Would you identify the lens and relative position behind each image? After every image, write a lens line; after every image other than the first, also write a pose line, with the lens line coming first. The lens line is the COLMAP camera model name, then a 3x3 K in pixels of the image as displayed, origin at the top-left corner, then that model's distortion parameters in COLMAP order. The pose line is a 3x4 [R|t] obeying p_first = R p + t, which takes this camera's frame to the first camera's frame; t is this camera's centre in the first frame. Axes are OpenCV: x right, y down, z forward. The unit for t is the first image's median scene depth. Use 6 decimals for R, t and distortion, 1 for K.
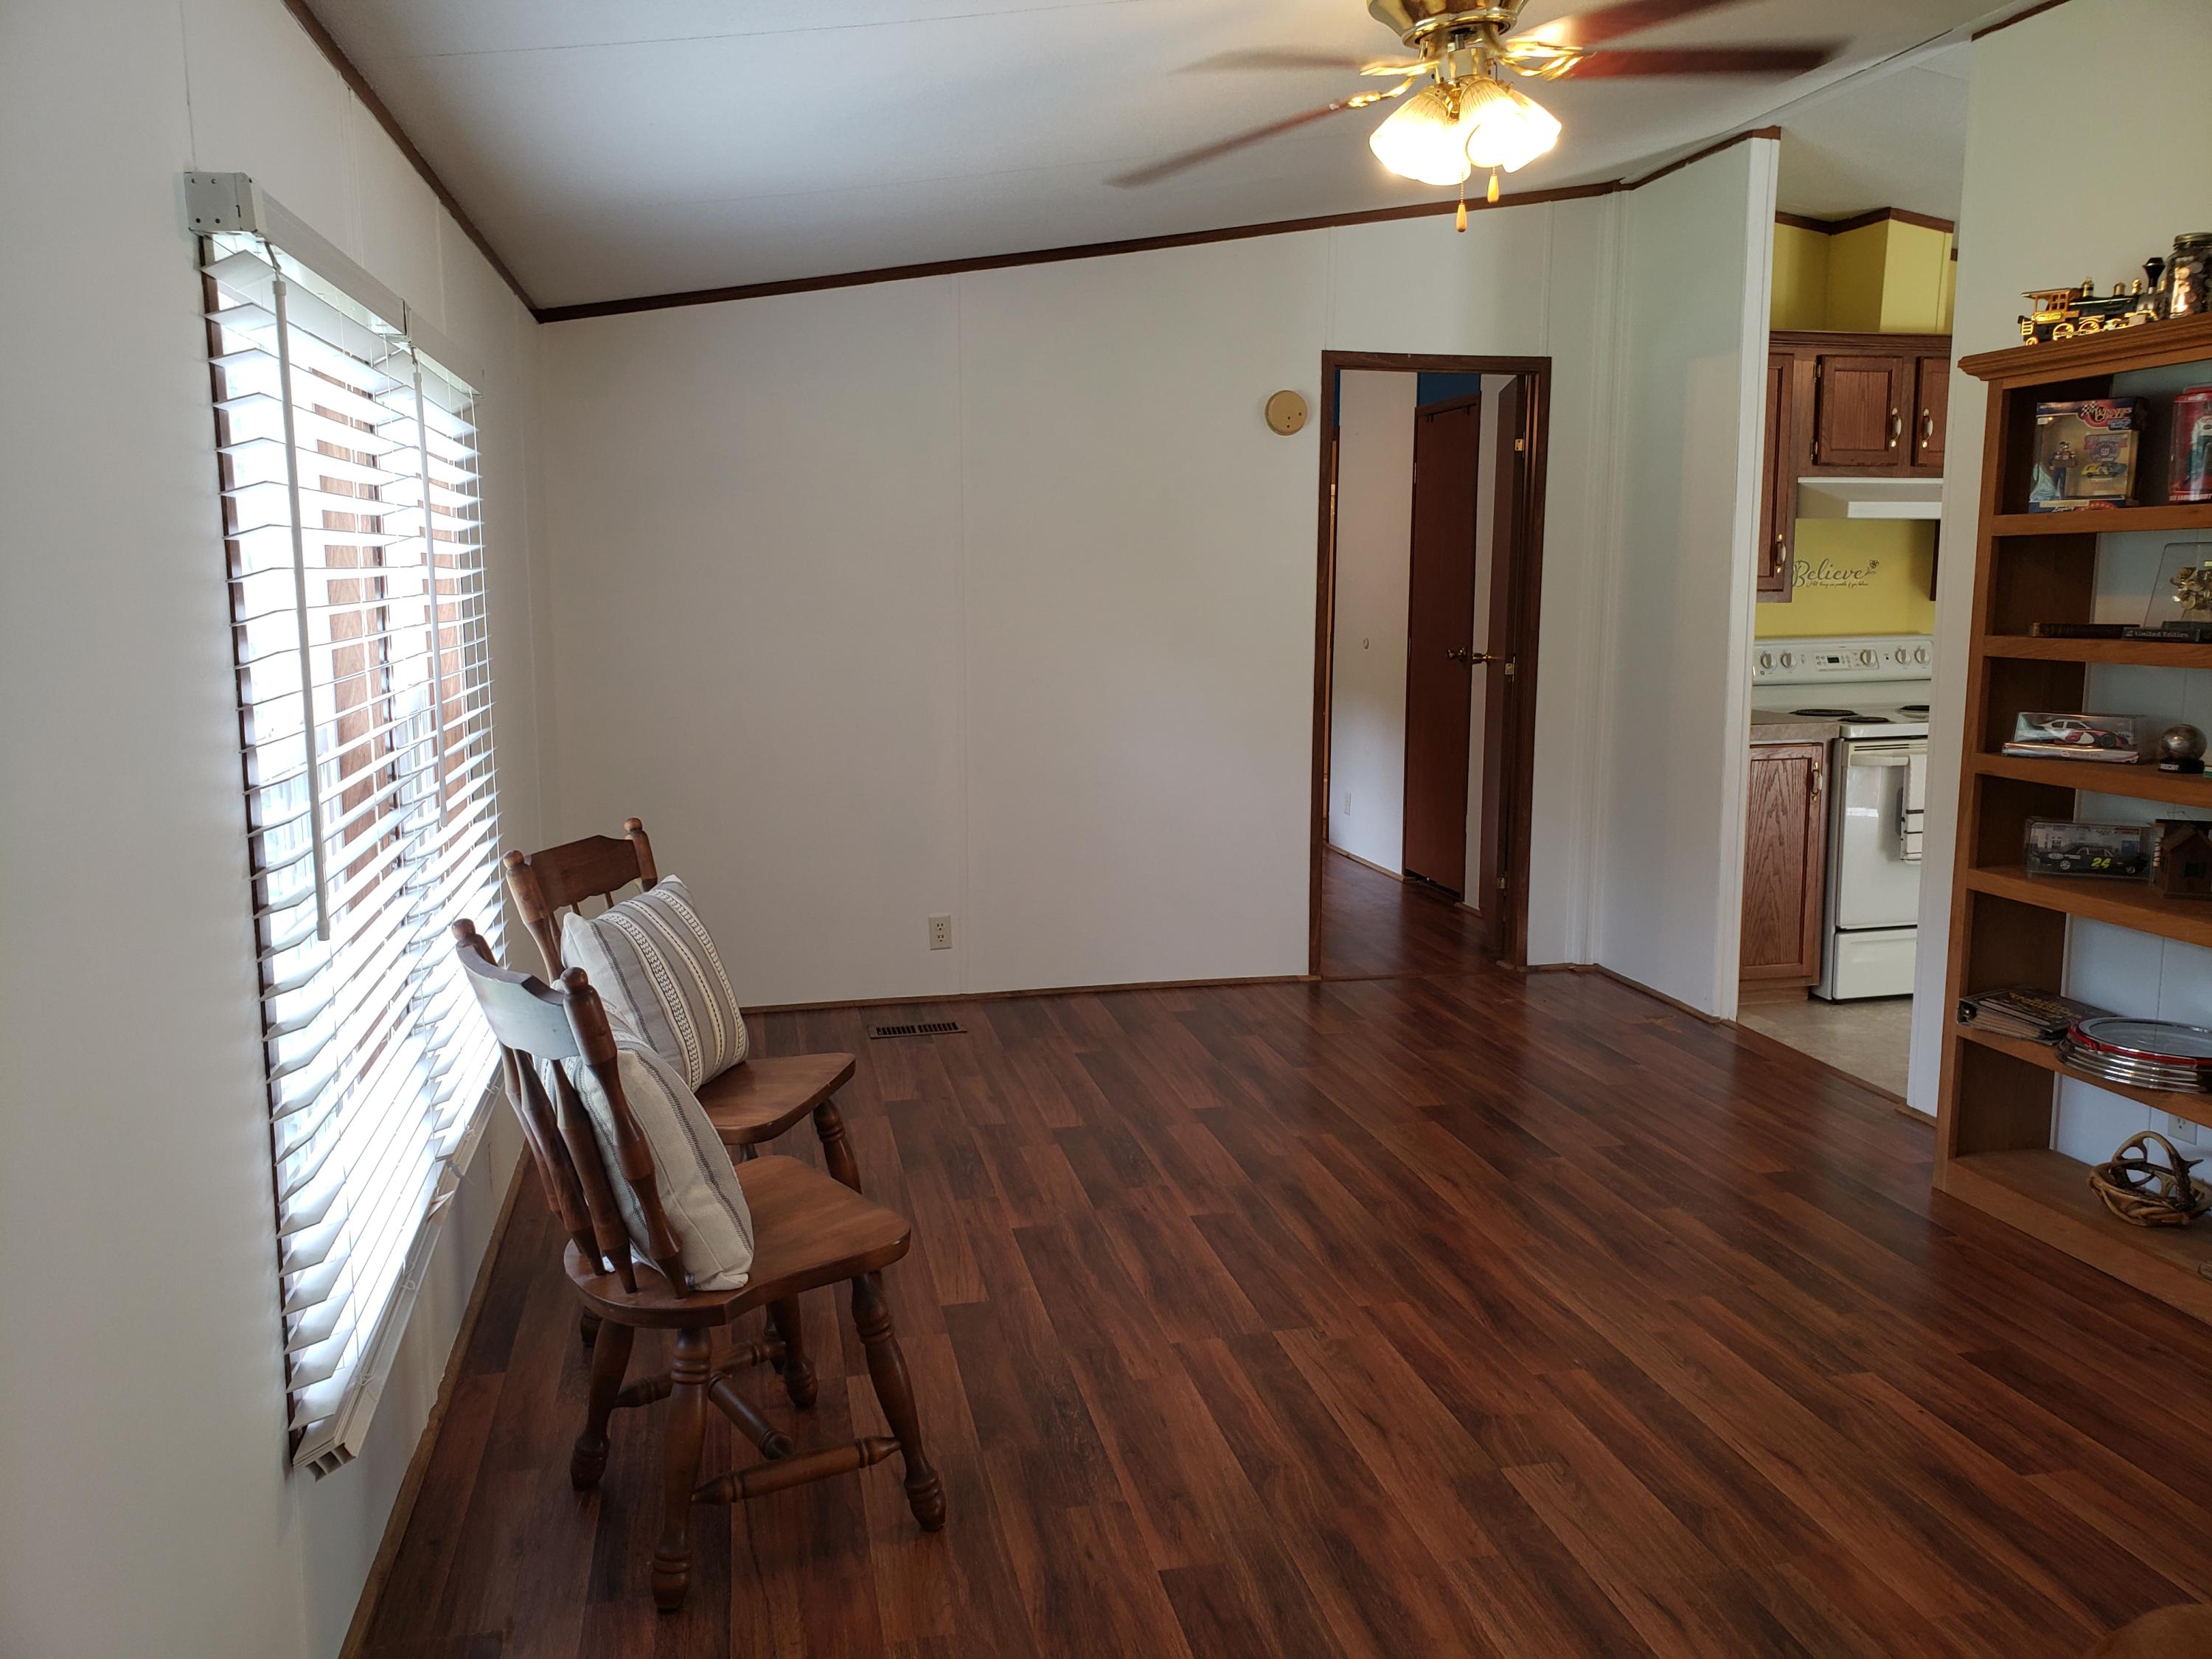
lens RADIAL K [[1713.1, 0, 1106.0], [0, 1713.1, 829.5], [0, 0, 1]] dist [0.071156, -0.062406]
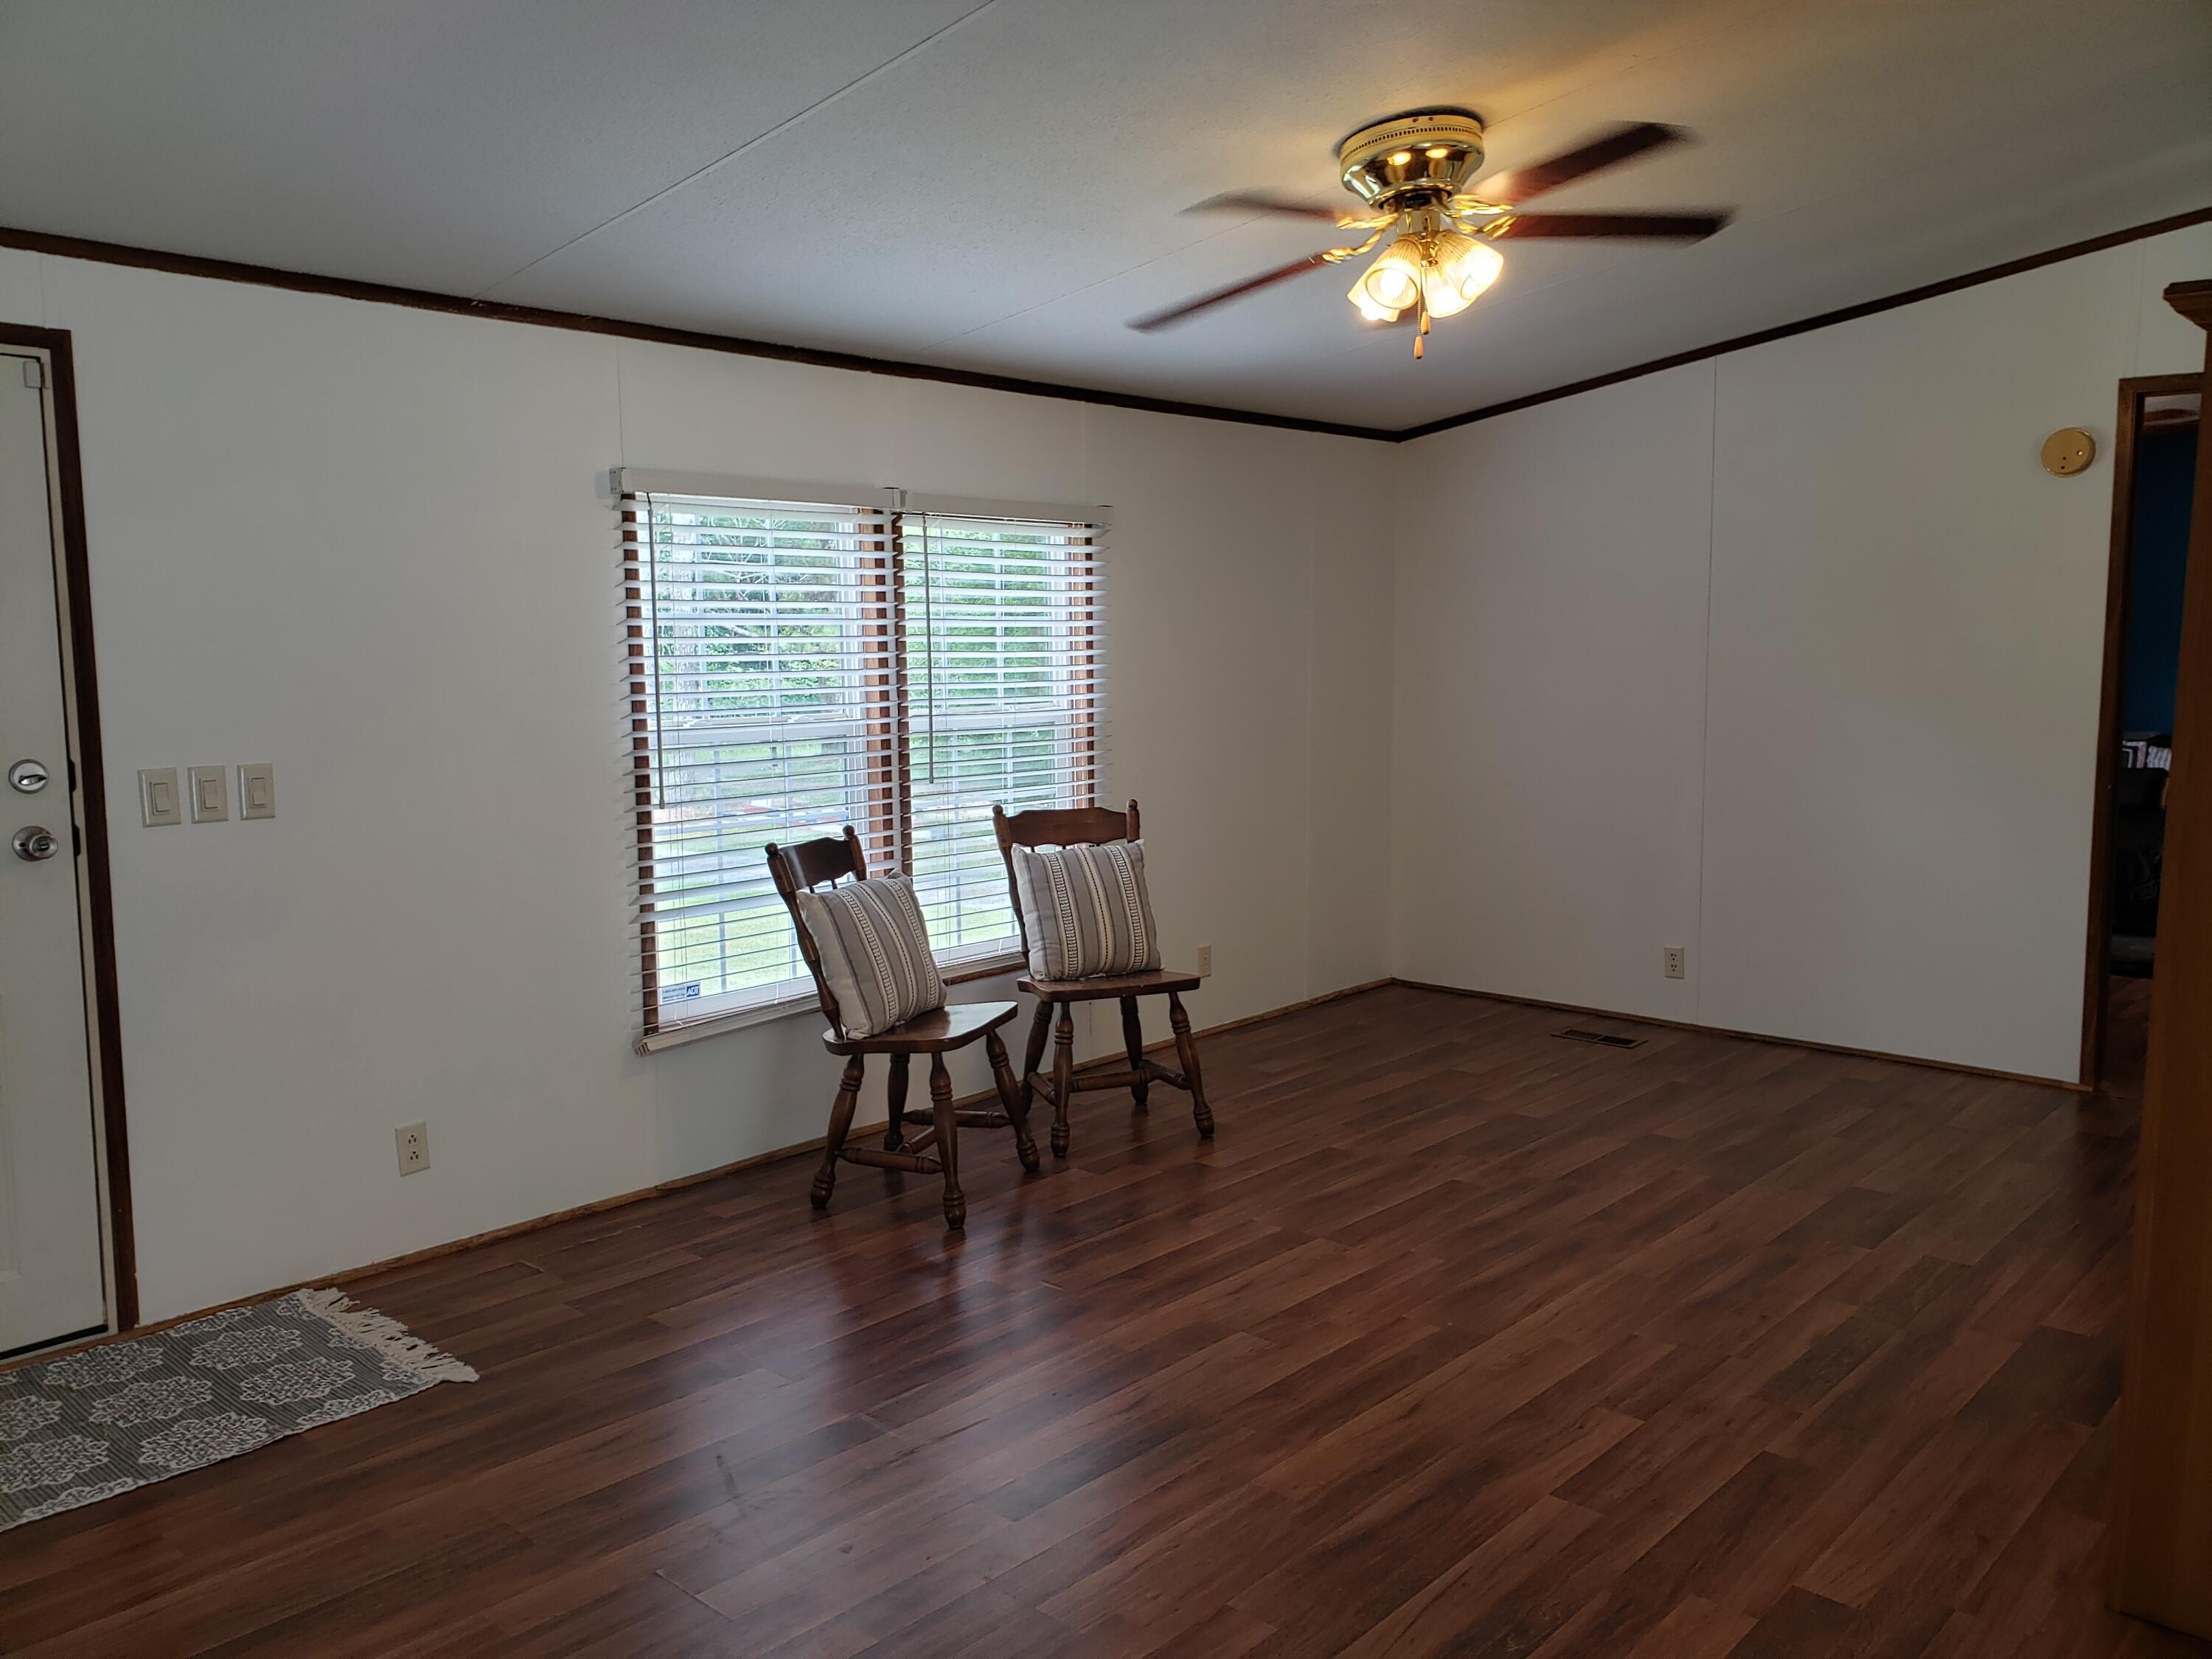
lens RADIAL K [[1713.1, 0, 1106.0], [0, 1713.1, 829.5], [0, 0, 1]] dist [0.071156, -0.062406]
pose [[0.572420, 0.091312, -0.814860, 0.961638], [-0.117049, 0.992702, 0.029017, -0.022032], [0.811563, 0.078769, 0.578931, 0.118358]]
